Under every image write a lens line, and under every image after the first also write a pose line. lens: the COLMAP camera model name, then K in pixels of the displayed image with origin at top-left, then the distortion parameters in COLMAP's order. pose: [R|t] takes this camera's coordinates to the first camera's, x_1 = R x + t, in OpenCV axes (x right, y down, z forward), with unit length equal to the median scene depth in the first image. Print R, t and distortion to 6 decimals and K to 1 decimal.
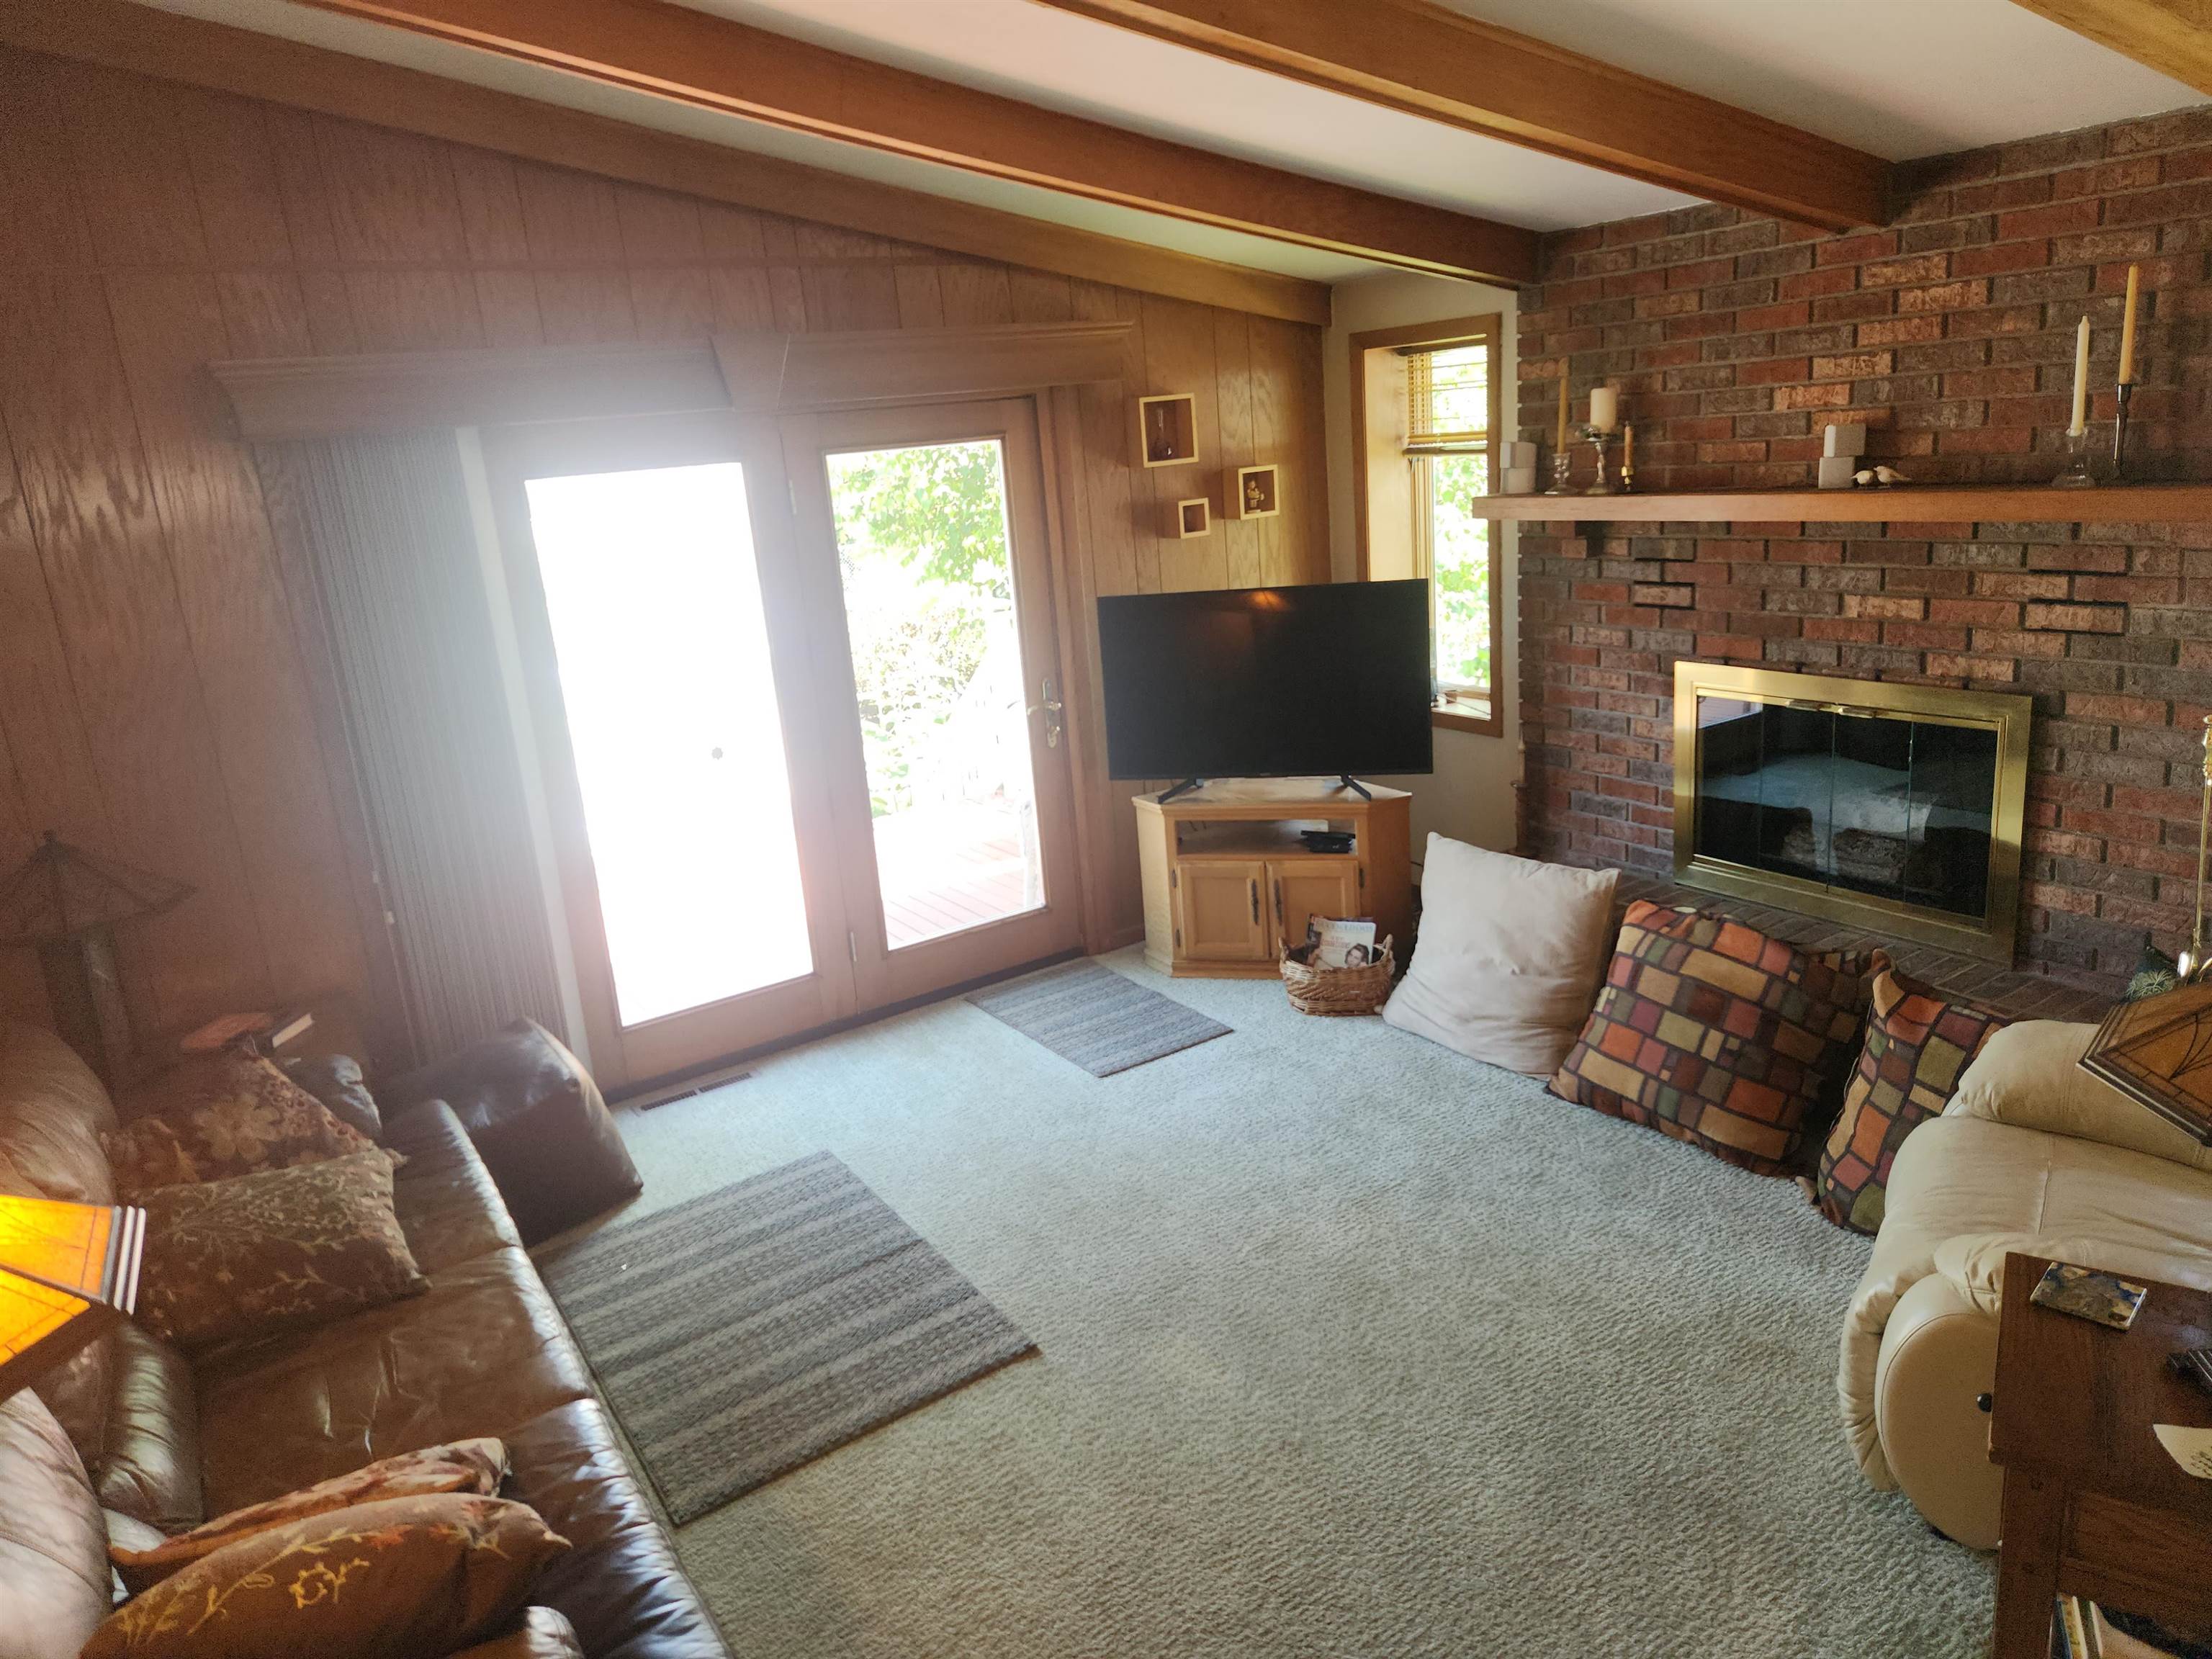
lens RADIAL K [[1470.1, 0, 1102.5], [0, 1470.1, 805.5], [0, 0, 1]] dist [0.071304, -0.055479]
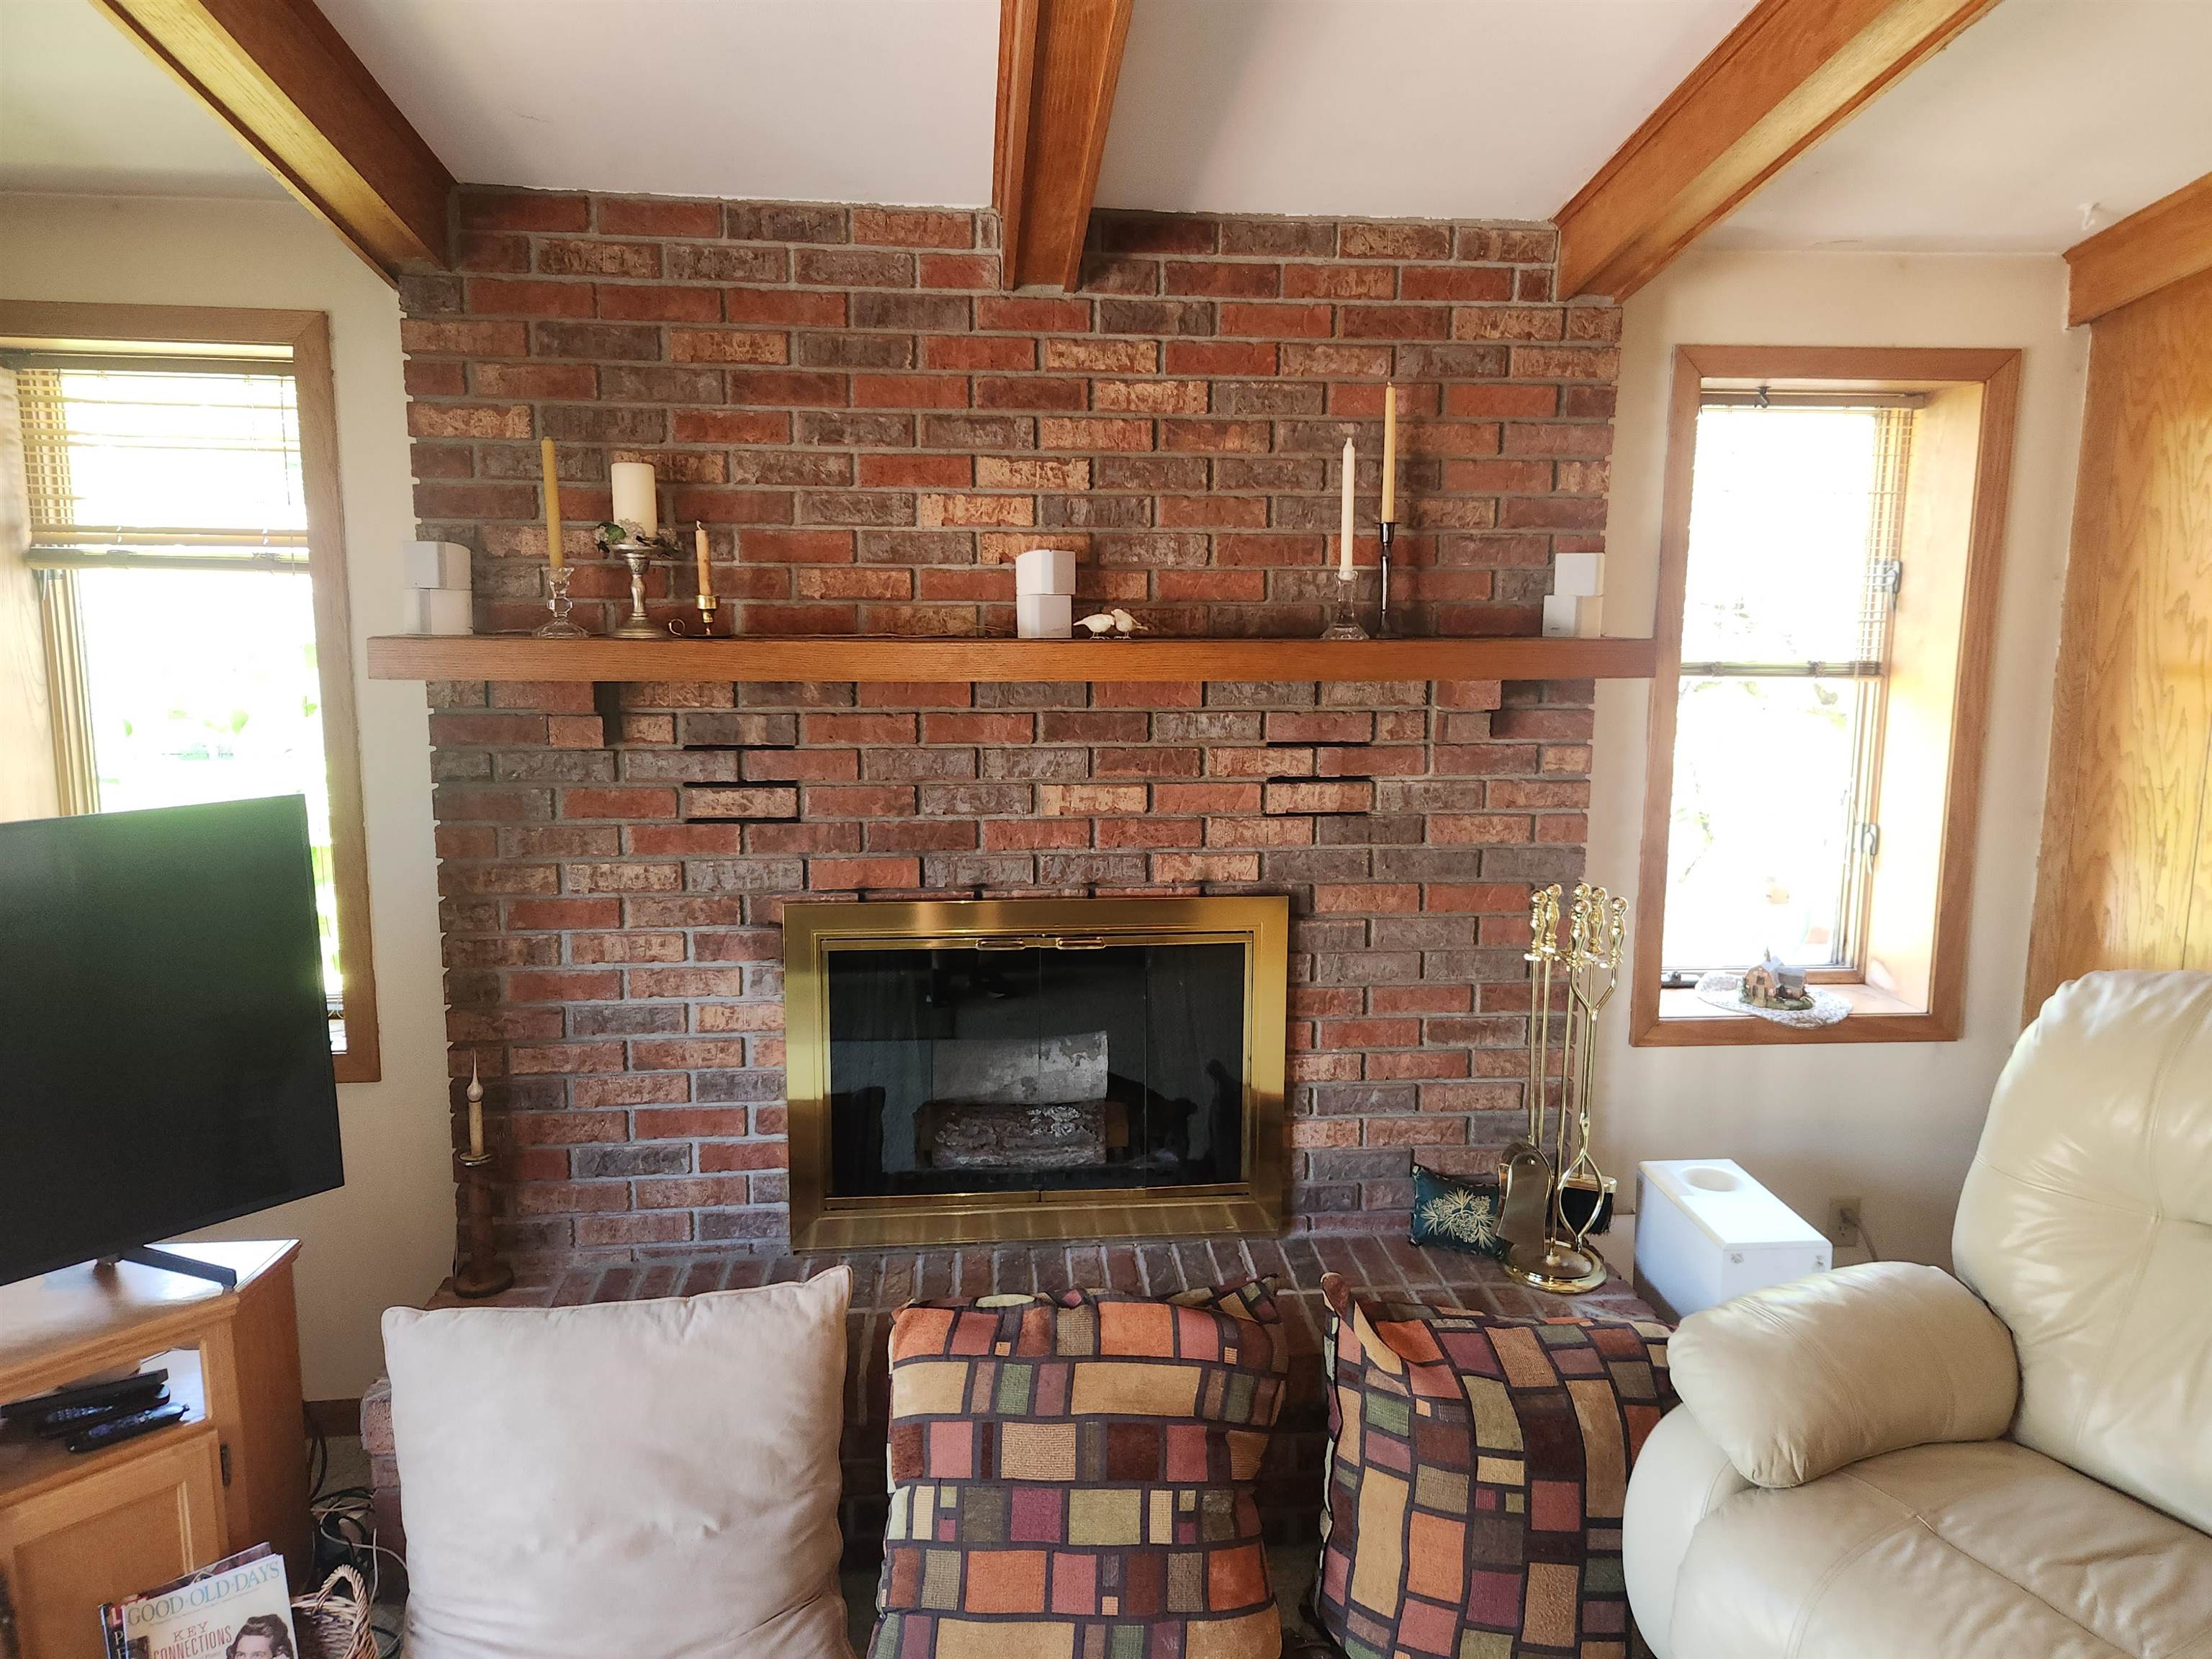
lens RADIAL K [[1470.1, 0, 1067.4], [0, 1470.1, 791.2], [0, 0, 1]] dist [0.071304, -0.055479]
pose [[0.448695, -0.048583, 0.892363, -0.133511], [0.181426, 0.982681, -0.037724, -0.111224], [-0.875075, 0.178825, 0.449739, 0.680954]]
